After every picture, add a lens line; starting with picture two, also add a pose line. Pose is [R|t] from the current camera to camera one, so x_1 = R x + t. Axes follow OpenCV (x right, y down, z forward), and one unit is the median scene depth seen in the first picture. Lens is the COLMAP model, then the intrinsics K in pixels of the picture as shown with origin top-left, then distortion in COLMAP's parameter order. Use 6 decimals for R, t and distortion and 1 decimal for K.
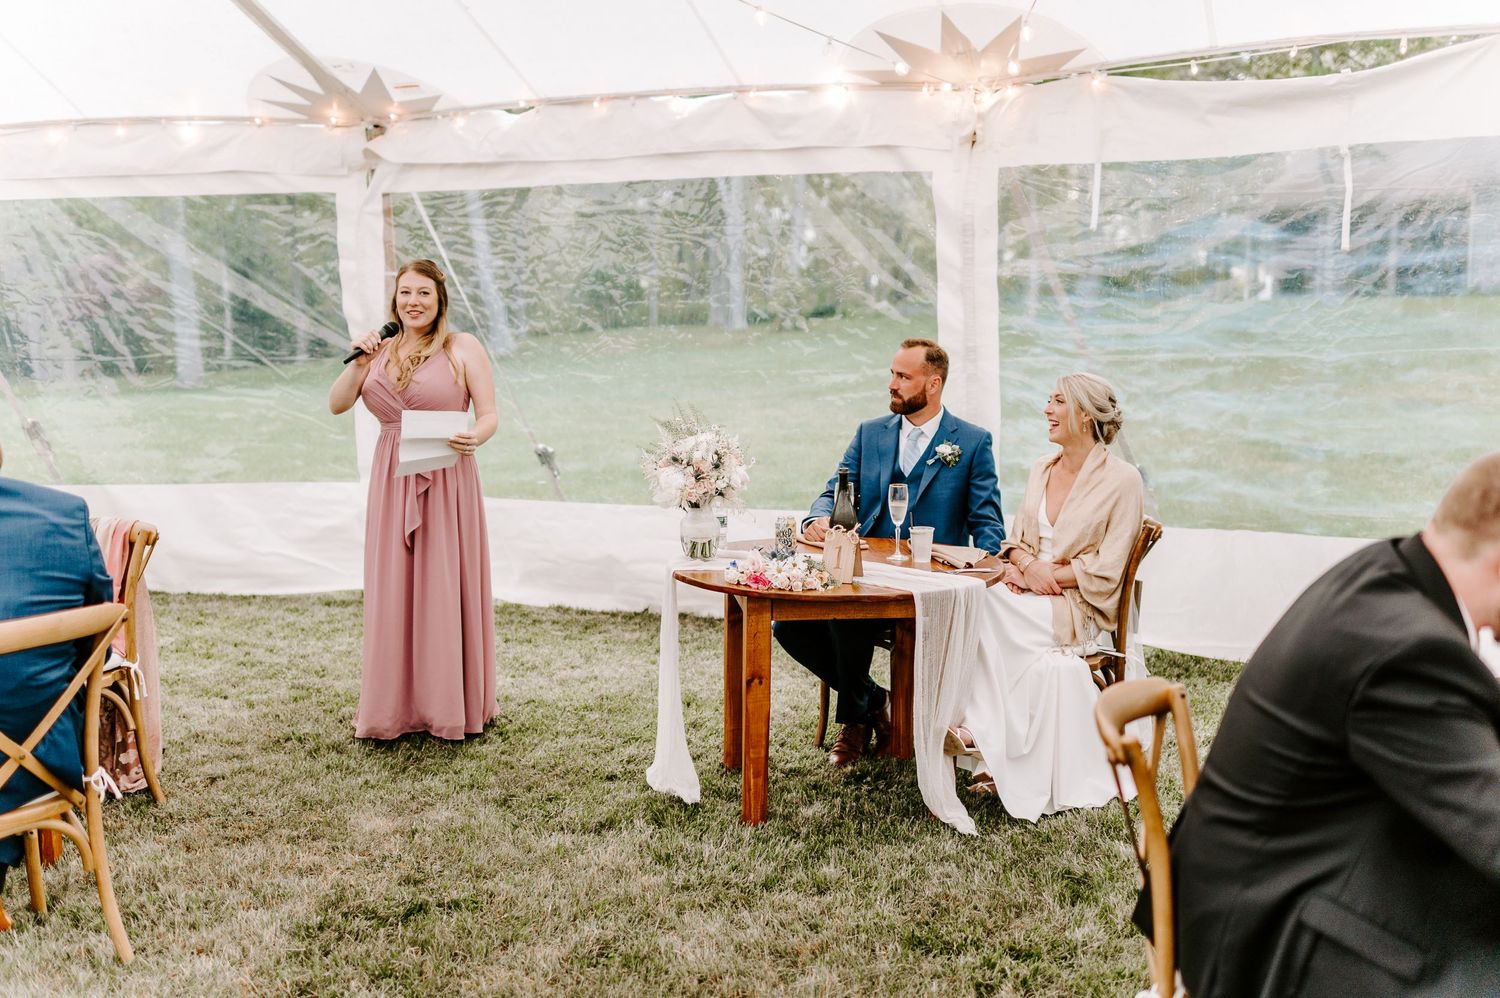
lens RADIAL K [[1457.6, 0, 750.0], [0, 1457.6, 499.0], [0, 0, 1]] dist [0.007936, 0.012656]
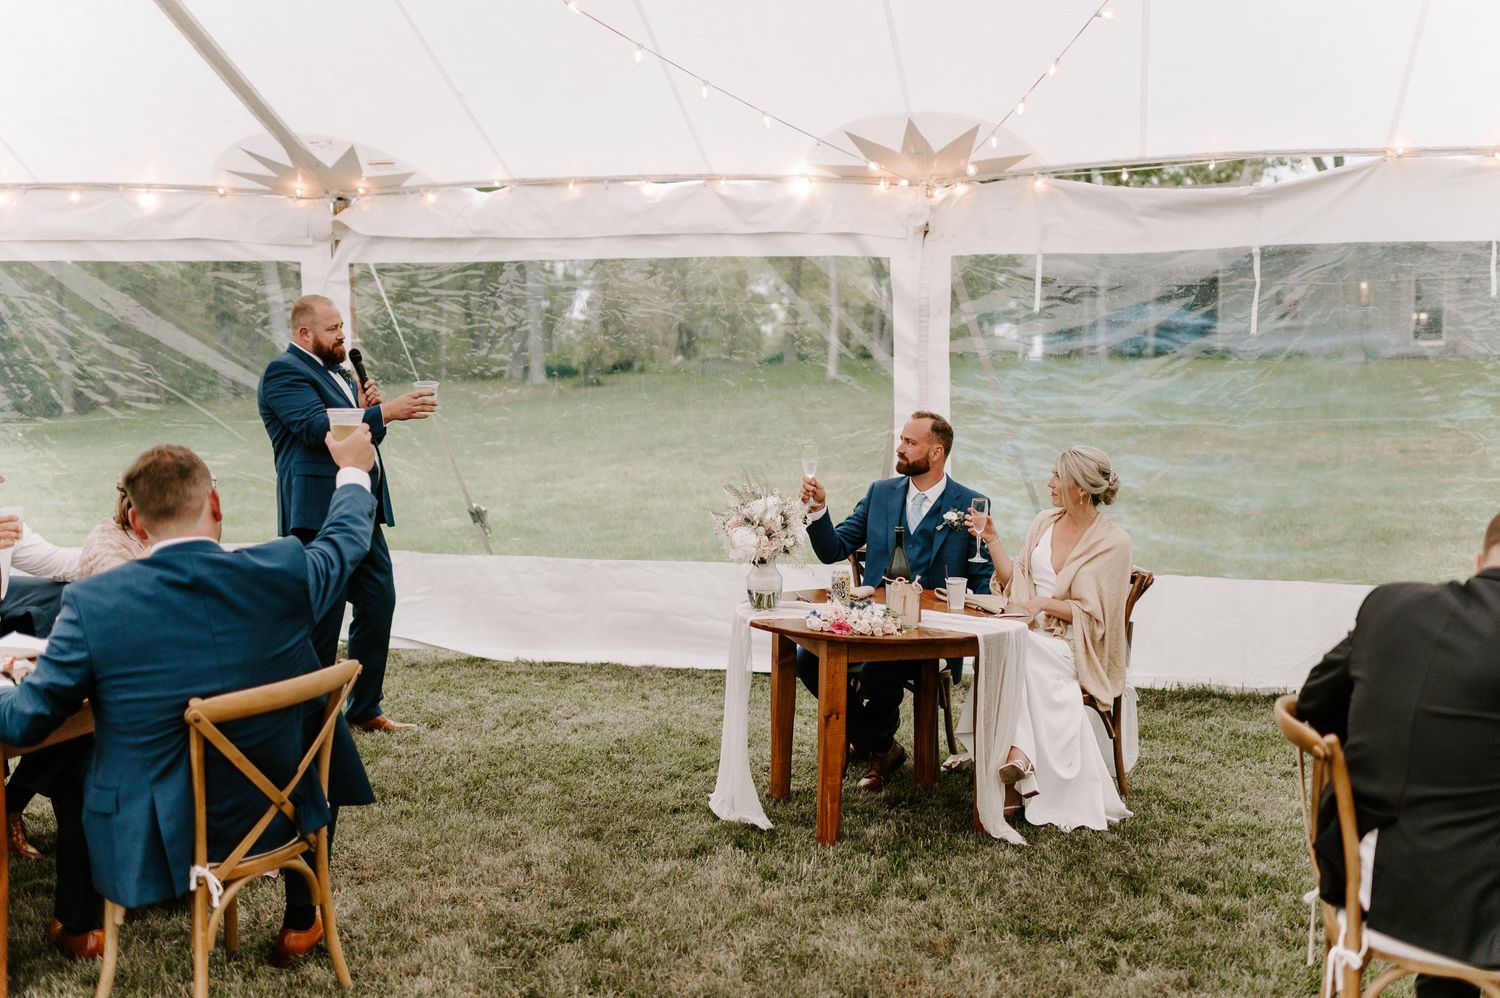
lens RADIAL K [[1463.4, 0, 750.0], [0, 1463.4, 499.0], [0, 0, 1]] dist [0.016645, -0.003521]
pose [[0.987574, -0.006316, 0.157027, -0.162147], [0.011841, 0.999342, -0.034277, -0.003759], [-0.156707, 0.035711, 0.986999, -0.079923]]
